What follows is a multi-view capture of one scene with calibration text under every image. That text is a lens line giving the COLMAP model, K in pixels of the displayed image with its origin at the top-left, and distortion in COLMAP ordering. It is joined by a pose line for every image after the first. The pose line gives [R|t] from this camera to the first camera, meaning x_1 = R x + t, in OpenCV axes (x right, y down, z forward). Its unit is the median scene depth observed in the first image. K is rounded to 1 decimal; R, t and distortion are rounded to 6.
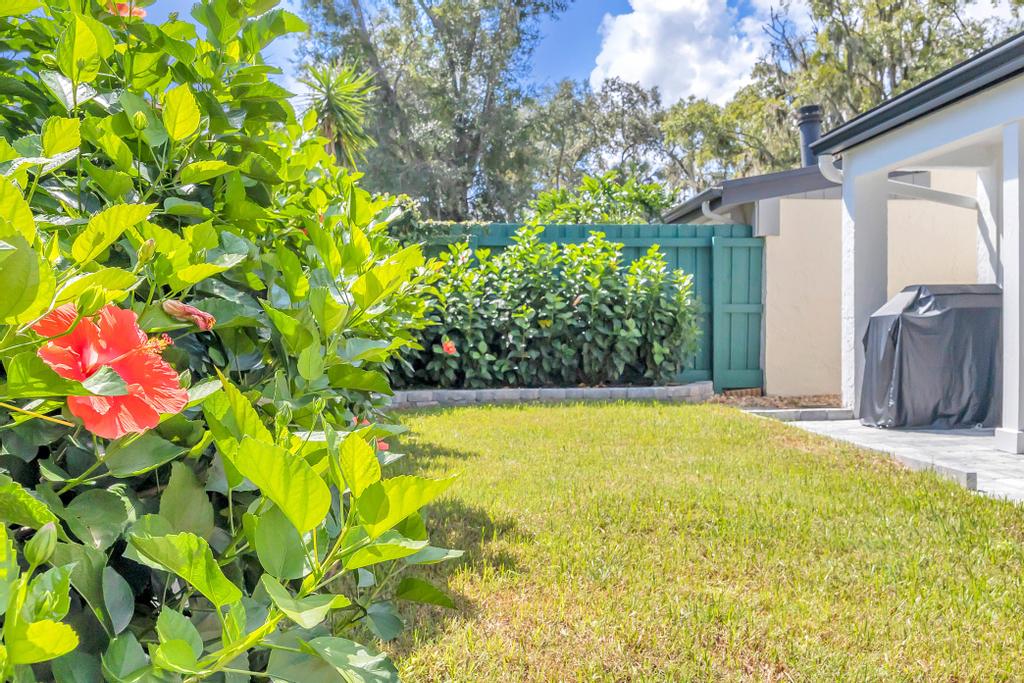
lens RADIAL K [[820.4, 0, 512.0], [0, 820.4, 341.5], [0, 0, 1]] dist [-0.001665, -0.002951]
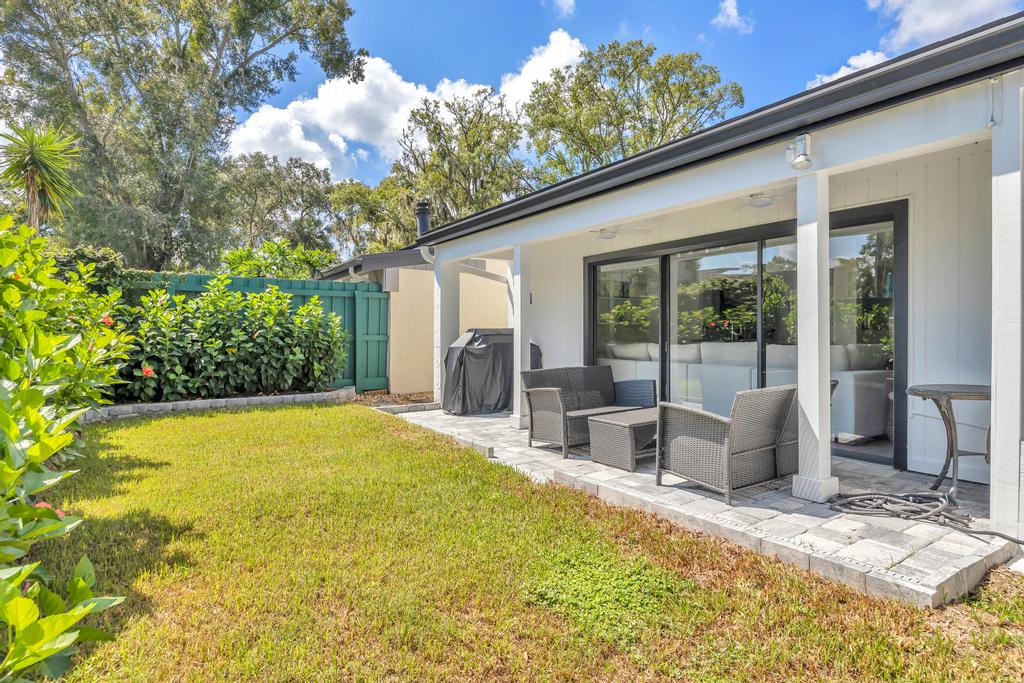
lens RADIAL K [[549.9, 0, 512.0], [0, 549.9, 341.5], [0, 0, 1]] dist [-0.011033, 0.001459]
pose [[0.877618, 0.000895, 0.479360, 0.012420], [0.002284, 0.999979, -0.006049, -0.030422], [-0.479355, 0.006403, 0.877598, -0.036224]]
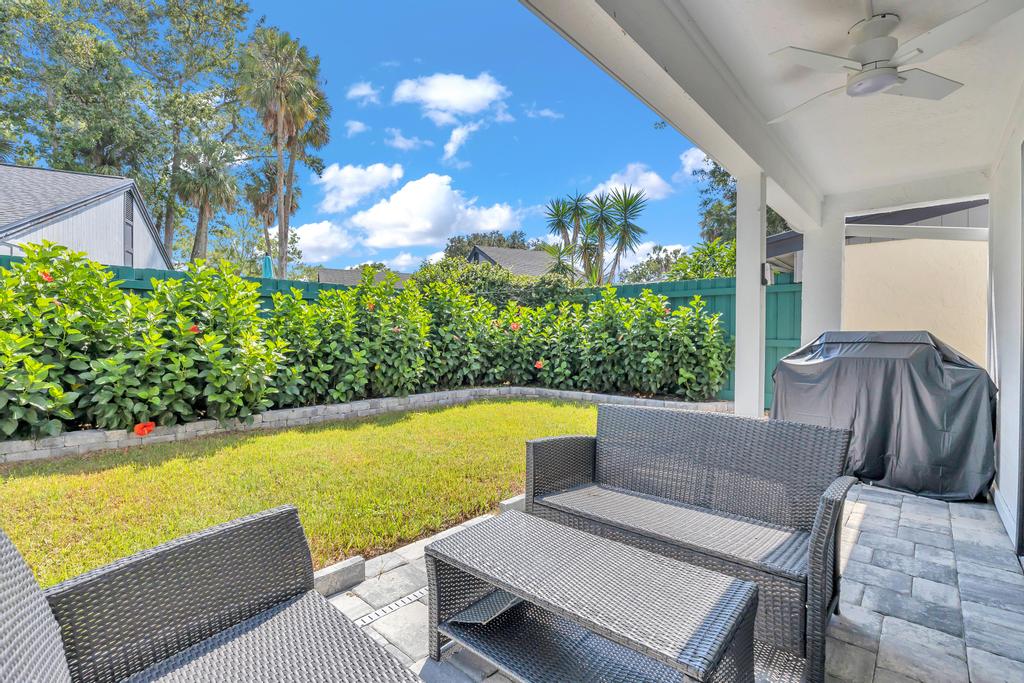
lens RADIAL K [[466.6, 0, 512.0], [0, 466.6, 341.5], [0, 0, 1]] dist [0.000154, 0.000014]
pose [[0.689459, 0.023319, -0.723949, 0.558413], [-0.024518, 0.999660, 0.008850, -0.044792], [0.723909, 0.011647, 0.689797, 0.275725]]
